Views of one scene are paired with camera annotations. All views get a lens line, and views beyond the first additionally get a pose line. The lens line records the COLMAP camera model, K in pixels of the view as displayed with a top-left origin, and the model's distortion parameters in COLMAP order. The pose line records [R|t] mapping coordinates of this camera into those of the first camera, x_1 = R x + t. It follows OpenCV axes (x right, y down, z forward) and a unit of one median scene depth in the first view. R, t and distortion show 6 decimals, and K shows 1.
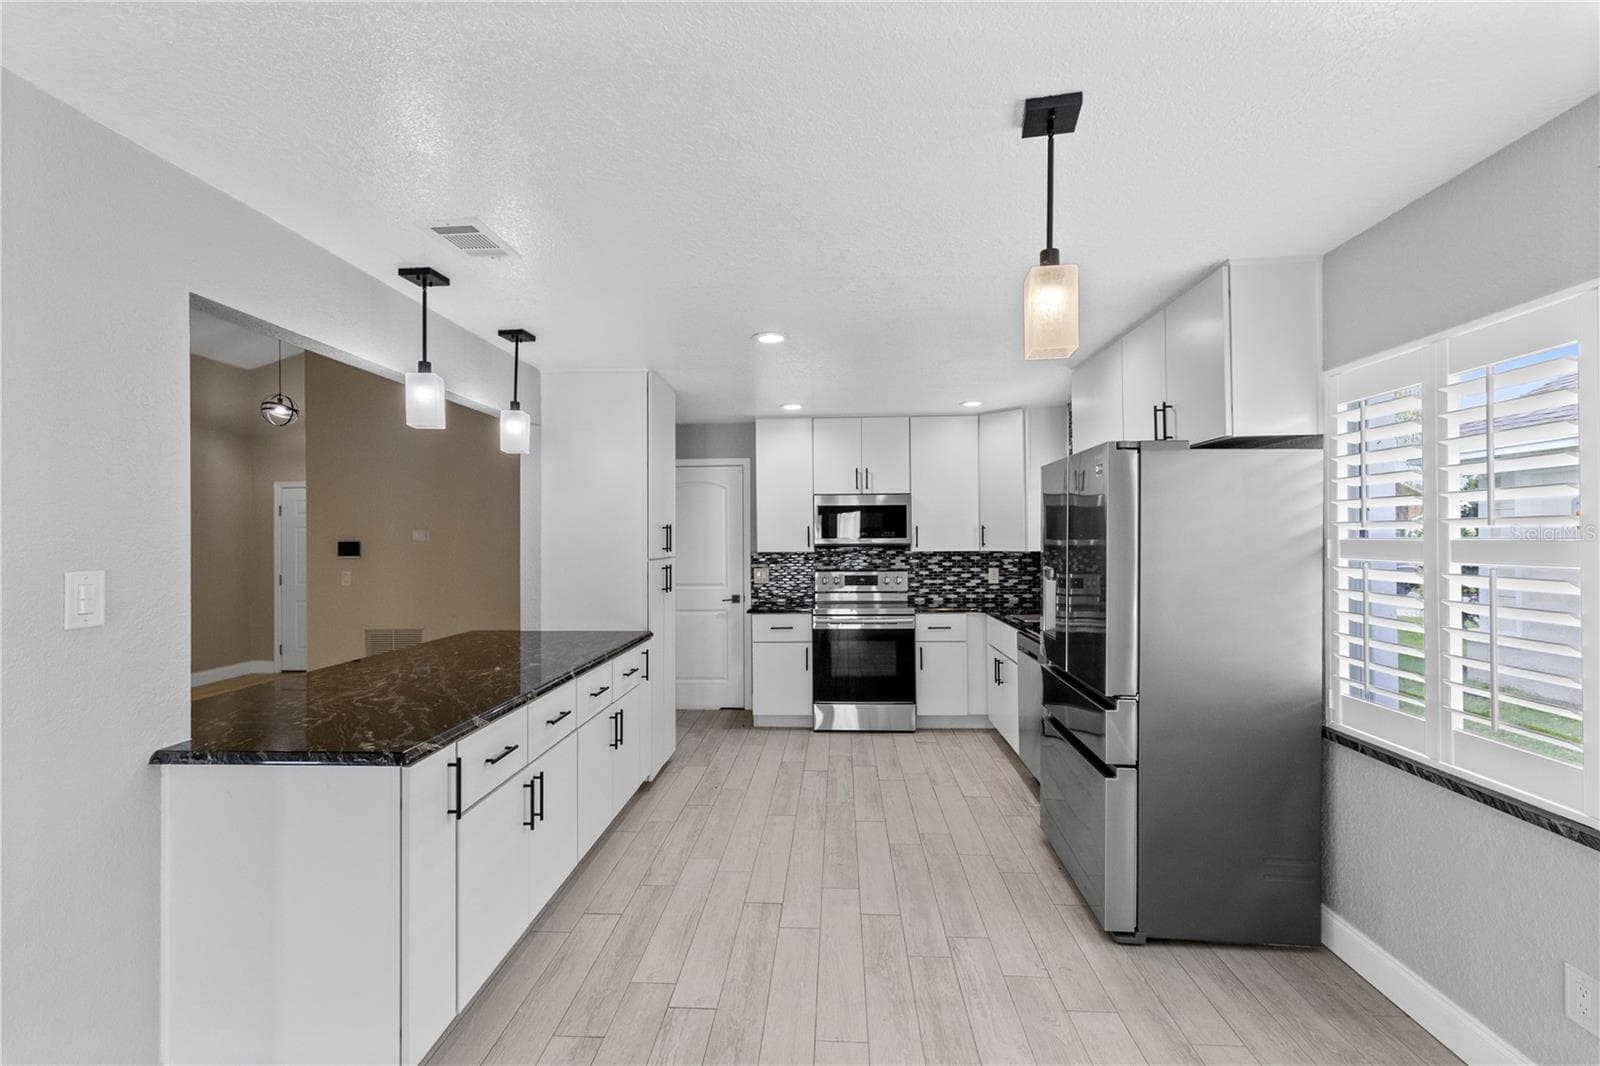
lens RADIAL K [[720.8, 0, 801.7], [0, 720.8, 534.3], [0, 0, 1]] dist [0.010035, -0.000550]
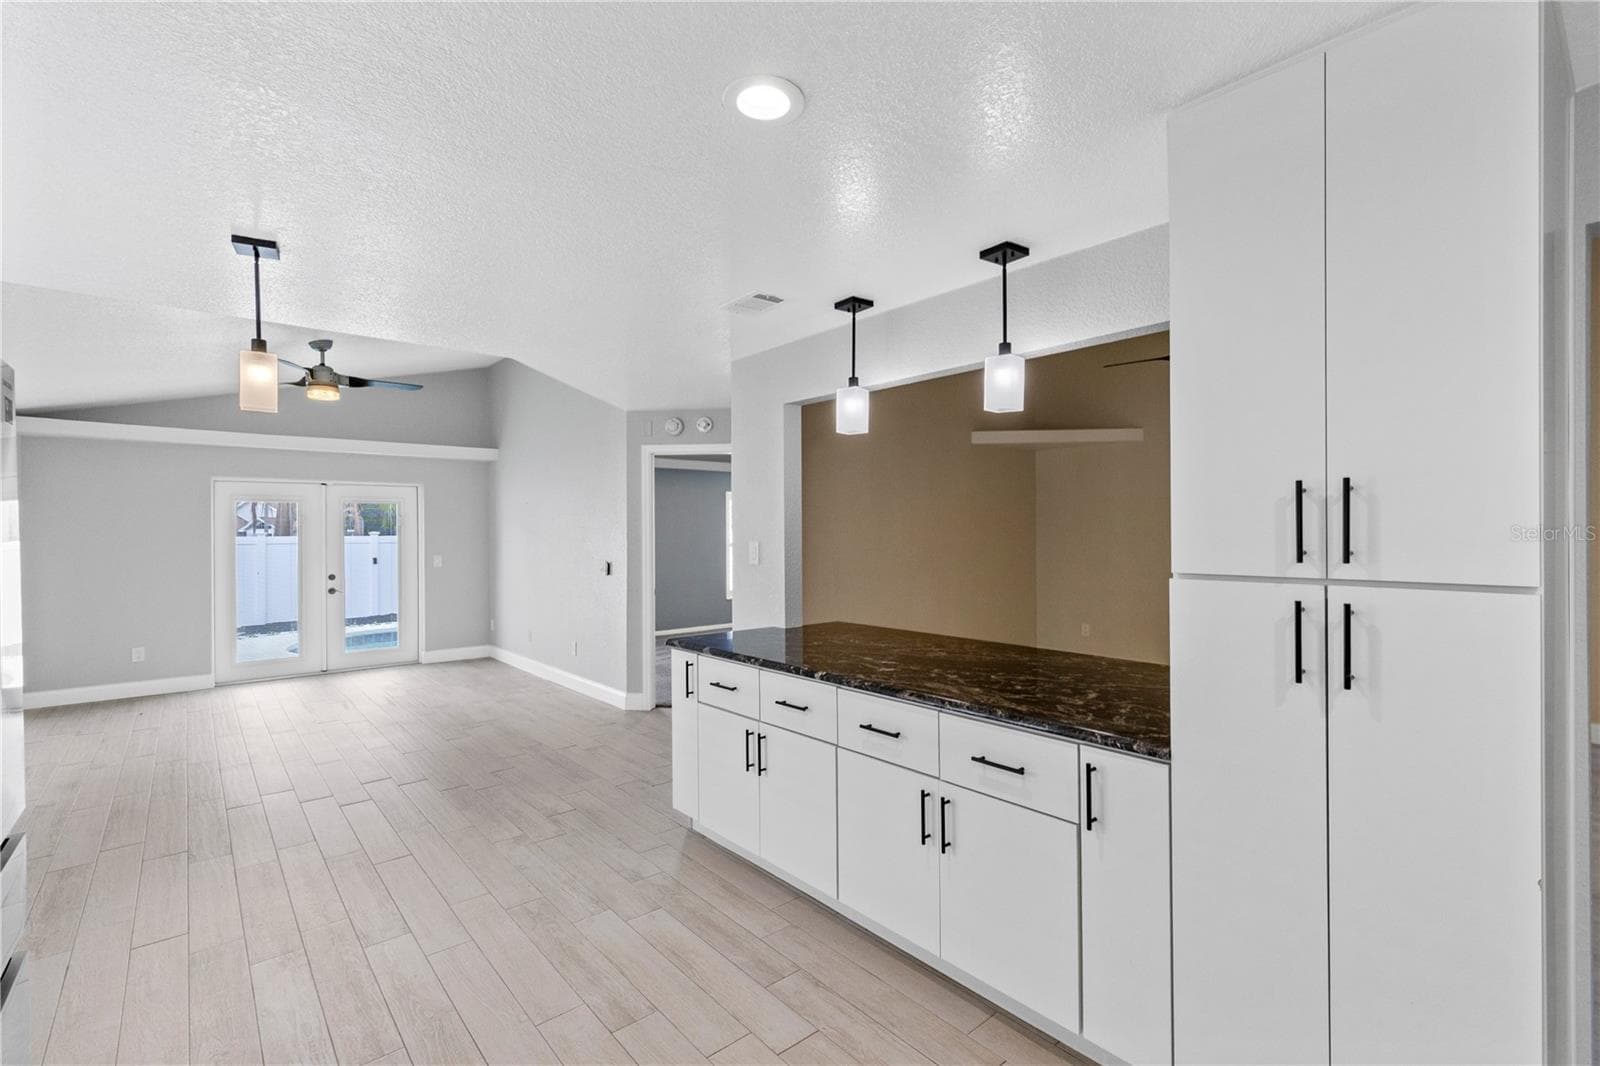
lens RADIAL K [[736.1, 0, 805.7], [0, 736.1, 532.3], [0, 0, 1]] dist [0.007820, -0.000335]
pose [[-0.726487, 0.012096, -0.687074, 0.363080], [0.011881, 0.999917, 0.005040, 0.006100], [0.687078, -0.004502, -0.726570, 1.809587]]
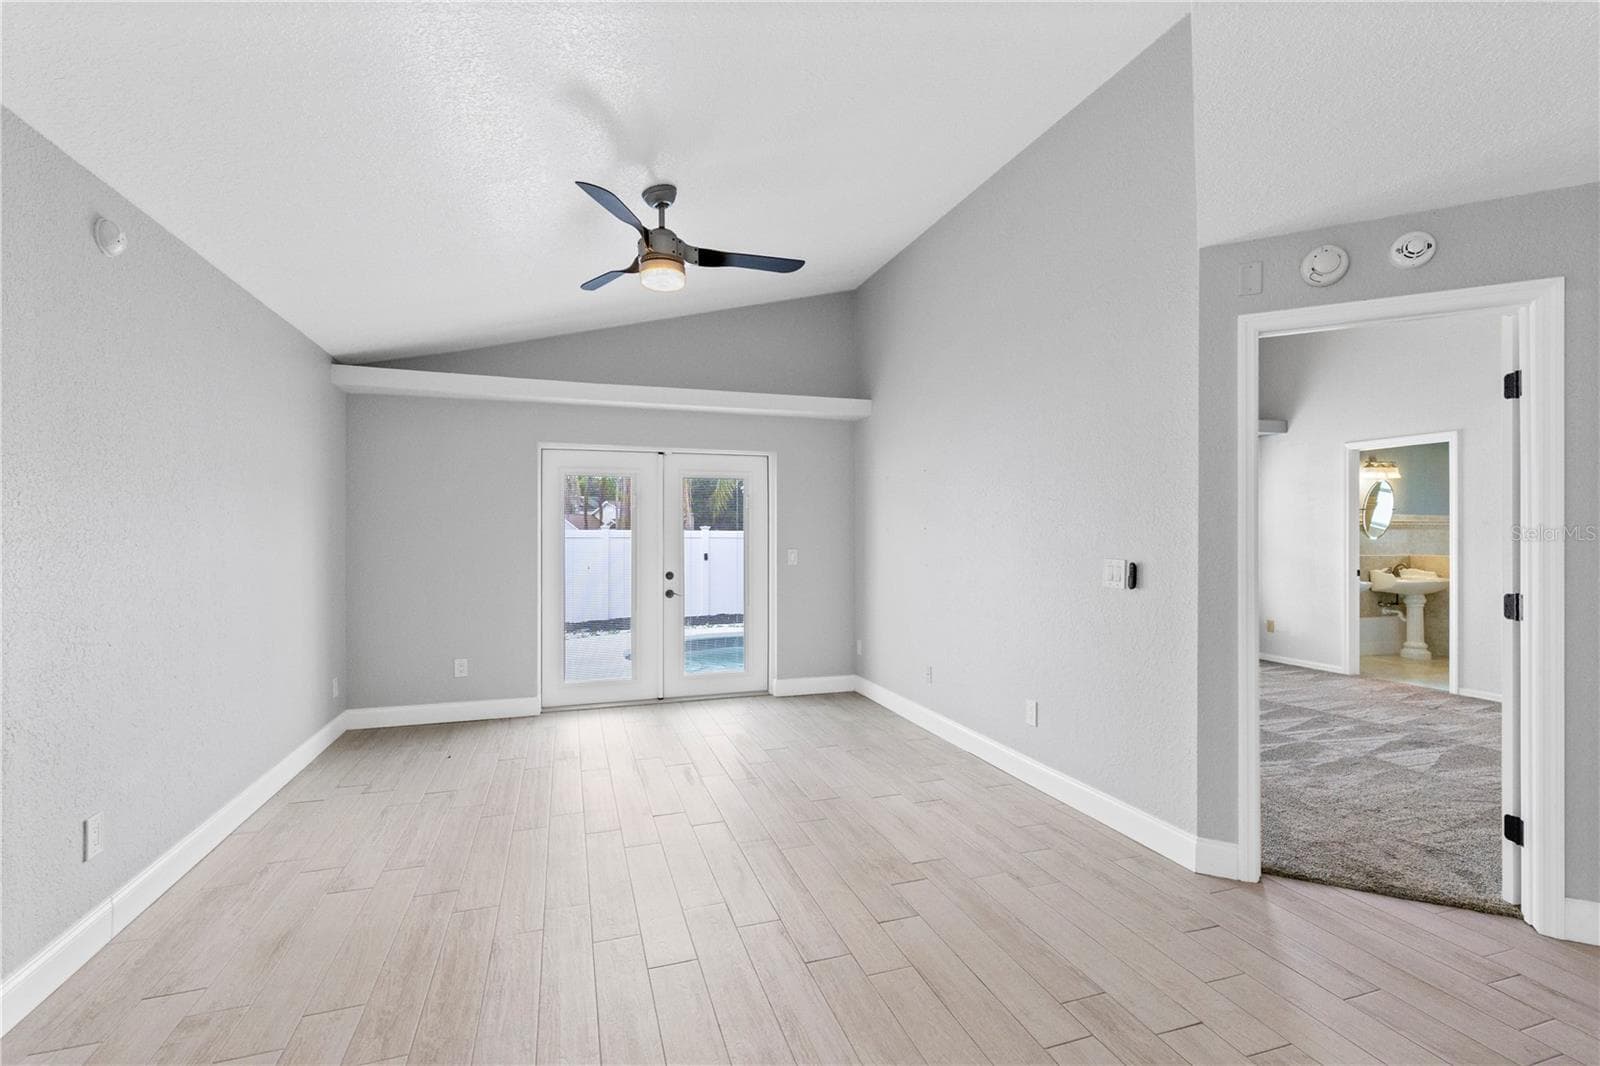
lens RADIAL K [[736.1, 0, 805.7], [0, 736.1, 532.3], [0, 0, 1]] dist [0.007820, -0.000335]
pose [[-0.930165, 0.006501, -0.367084, 0.150294], [0.007715, 0.999969, -0.001839, 0.053440], [0.367060, -0.004542, -0.930186, 0.608074]]
